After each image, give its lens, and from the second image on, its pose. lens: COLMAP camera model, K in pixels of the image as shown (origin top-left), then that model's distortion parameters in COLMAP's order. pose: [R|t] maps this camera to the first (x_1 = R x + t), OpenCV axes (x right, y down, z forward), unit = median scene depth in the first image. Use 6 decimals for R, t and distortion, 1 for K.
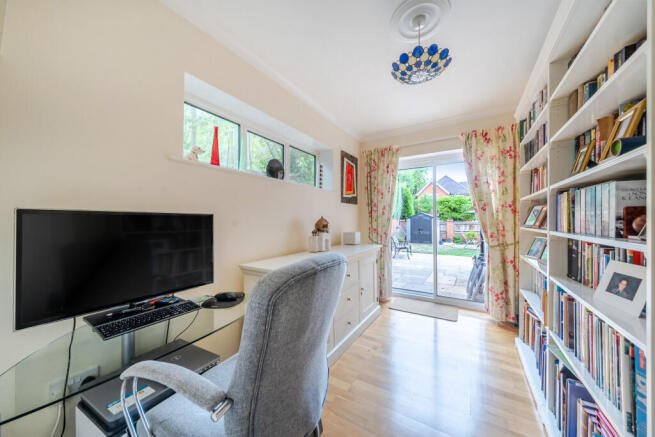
lens RADIAL K [[230.7, 0, 327.5], [0, 230.7, 218.5], [0, 0, 1]] dist [0.000102, -0.000005]
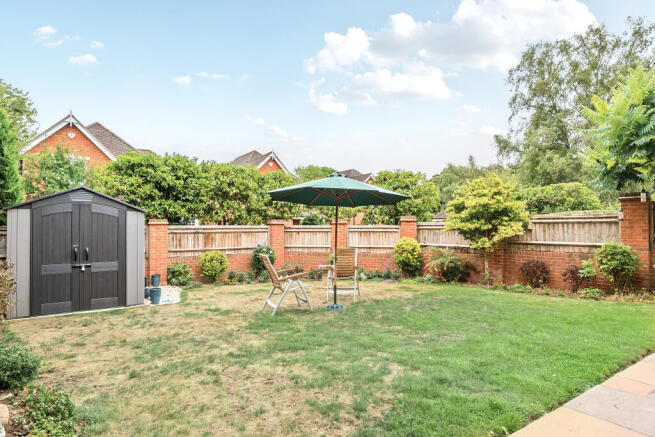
lens RADIAL K [[360.1, 0, 327.5], [0, 360.1, 218.5], [0, 0, 1]] dist [0.003175, 0.000319]
pose [[0.434038, 0.019102, 0.900692, 0.152010], [-0.006860, 0.999816, -0.017898, 0.011742], [-0.900869, 0.001589, 0.434089, 0.538045]]
